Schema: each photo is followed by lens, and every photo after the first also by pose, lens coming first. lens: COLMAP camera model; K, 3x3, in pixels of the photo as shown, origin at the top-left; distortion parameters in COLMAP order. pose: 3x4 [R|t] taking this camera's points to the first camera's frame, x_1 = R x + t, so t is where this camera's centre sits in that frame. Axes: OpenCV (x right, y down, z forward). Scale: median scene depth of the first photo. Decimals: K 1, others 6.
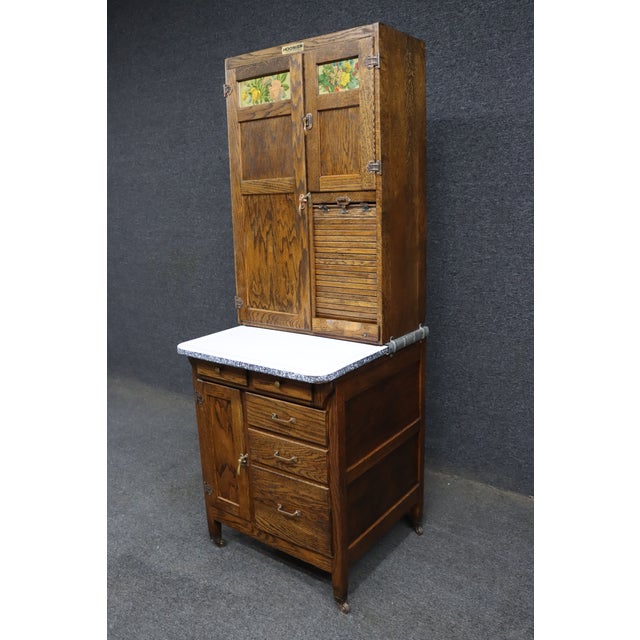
lens RADIAL K [[573.2, 0, 320.0], [0, 573.2, 320.0], [0, 0, 1]] dist [-0.166603, 0.179966]
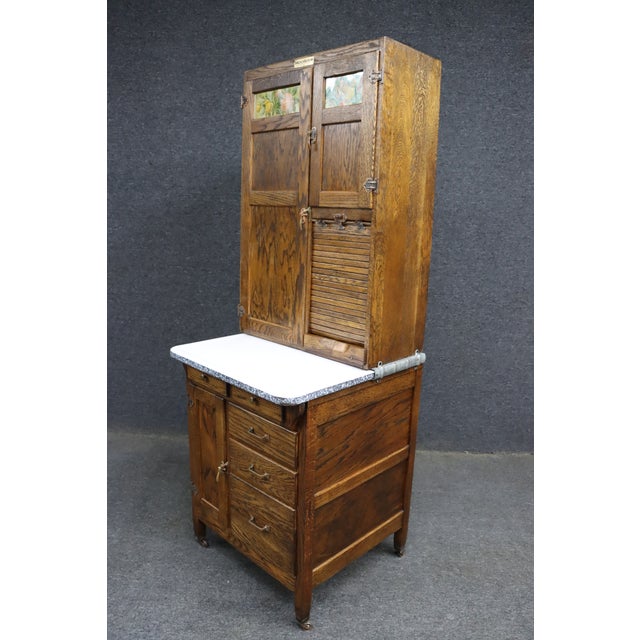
lens RADIAL K [[525.5, 0, 323.1], [0, 525.5, 318.7], [0, 0, 1]] dist [-0.196560, 0.164291]
pose [[0.989601, 0.091439, -0.111035, 0.119056], [-0.092164, 0.995743, -0.001396, -0.032072], [0.110434, 0.011615, 0.993816, 0.108405]]
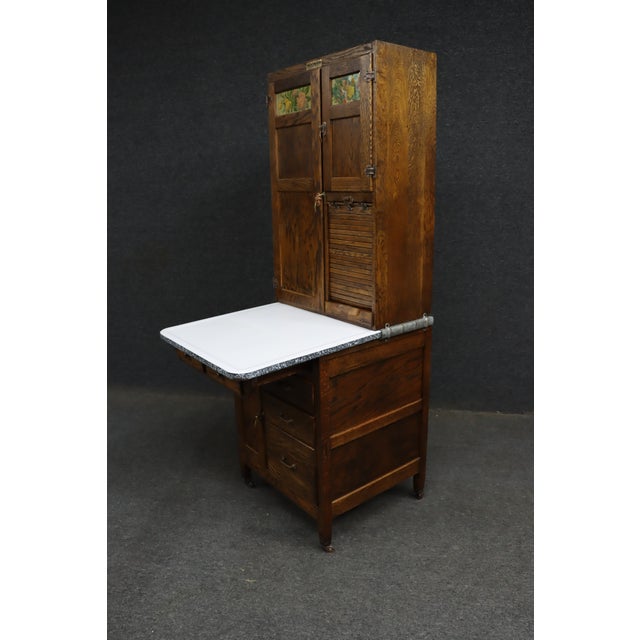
lens RADIAL K [[524.2, 0, 322.2], [0, 524.2, 324.4], [0, 0, 1]] dist [-0.194810, 0.156503]
pose [[0.966706, 0.079846, -0.243113, 0.244702], [-0.064493, 0.995426, 0.070478, -0.032125], [0.247628, -0.052452, 0.967434, -0.015190]]
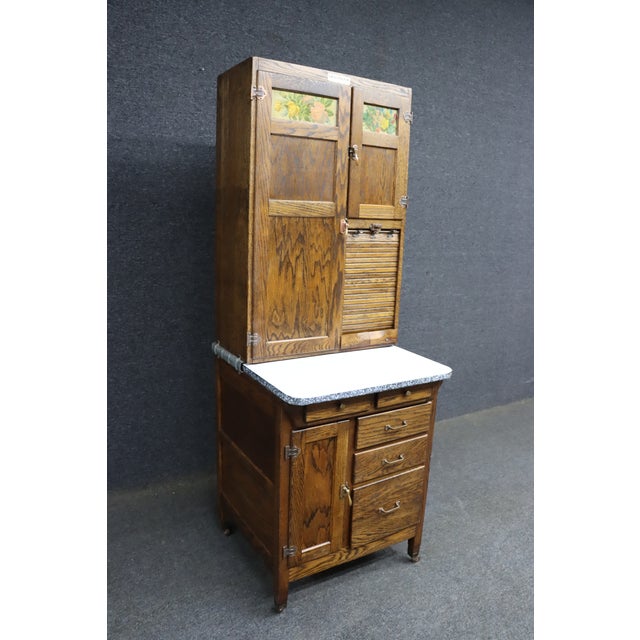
lens RADIAL K [[524.2, 0, 322.2], [0, 524.2, 324.4], [0, 0, 1]] dist [-0.194810, 0.156503]
pose [[0.371328, -0.152728, 0.915855, -0.934405], [0.151529, 0.983123, 0.102510, -0.133059], [-0.916054, 0.100714, 0.388204, 0.672678]]
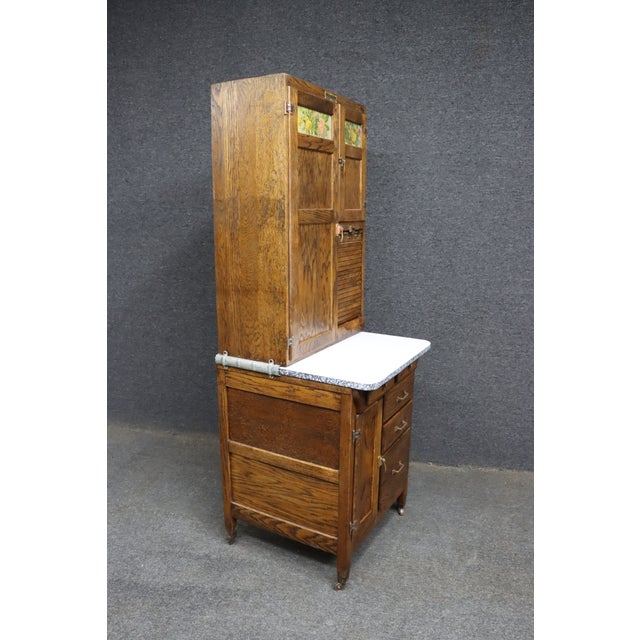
lens RADIAL K [[524.2, 0, 322.2], [0, 524.2, 324.4], [0, 0, 1]] dist [-0.194810, 0.156503]
pose [[-0.135261, -0.182404, 0.973875, -1.082480], [0.213910, 0.954352, 0.208458, -0.249117], [-0.967444, 0.236518, -0.090069, 1.155581]]
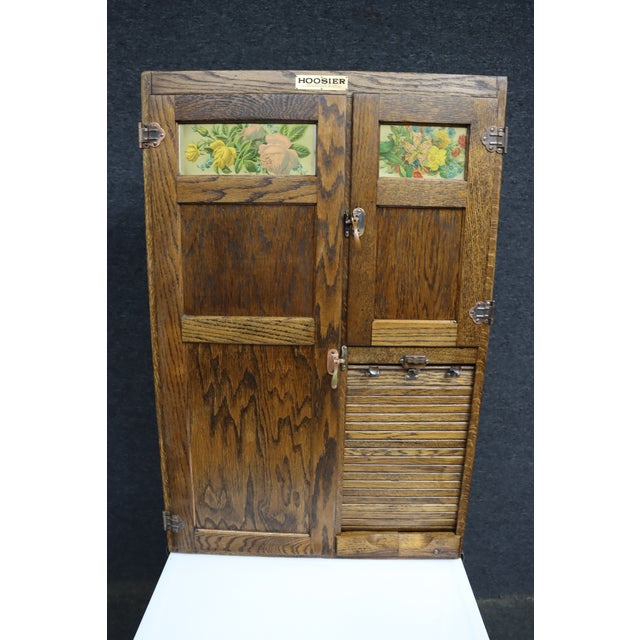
lens RADIAL K [[524.7, 0, 320.0], [0, 524.7, 320.0], [0, 0, 1]] dist [-0.202825, 0.153203]
pose [[0.806589, -0.098480, 0.582852, -0.332954], [0.084767, 0.995104, 0.050829, -0.272560], [-0.585004, 0.008408, 0.810987, 0.581214]]
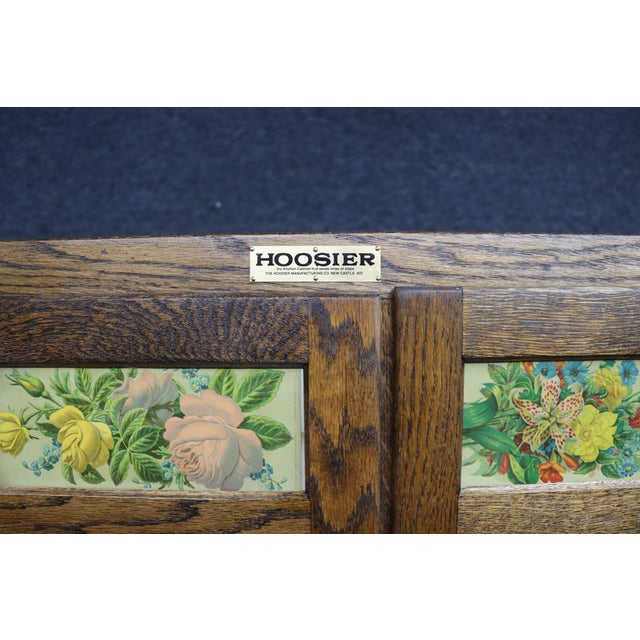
lens RADIAL K [[524.7, 0, 320.0], [0, 524.7, 320.0], [0, 0, 1]] dist [-0.202825, 0.153203]
pose [[0.801497, -0.014833, 0.597815, -0.157166], [0.110658, 0.986106, -0.123893, -0.418230], [-0.587671, 0.165453, 0.792002, 0.800615]]
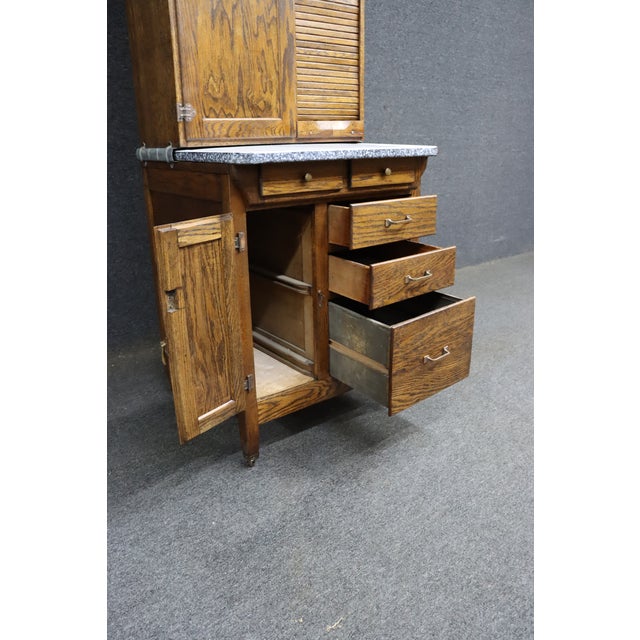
lens RADIAL K [[524.2, 0, 322.2], [0, 524.2, 324.4], [0, 0, 1]] dist [-0.194810, 0.156503]
pose [[0.263035, -0.305940, 0.914994, -0.810415], [0.215091, 0.943116, 0.253510, 0.100266], [-0.940504, 0.130125, 0.313878, 0.788141]]
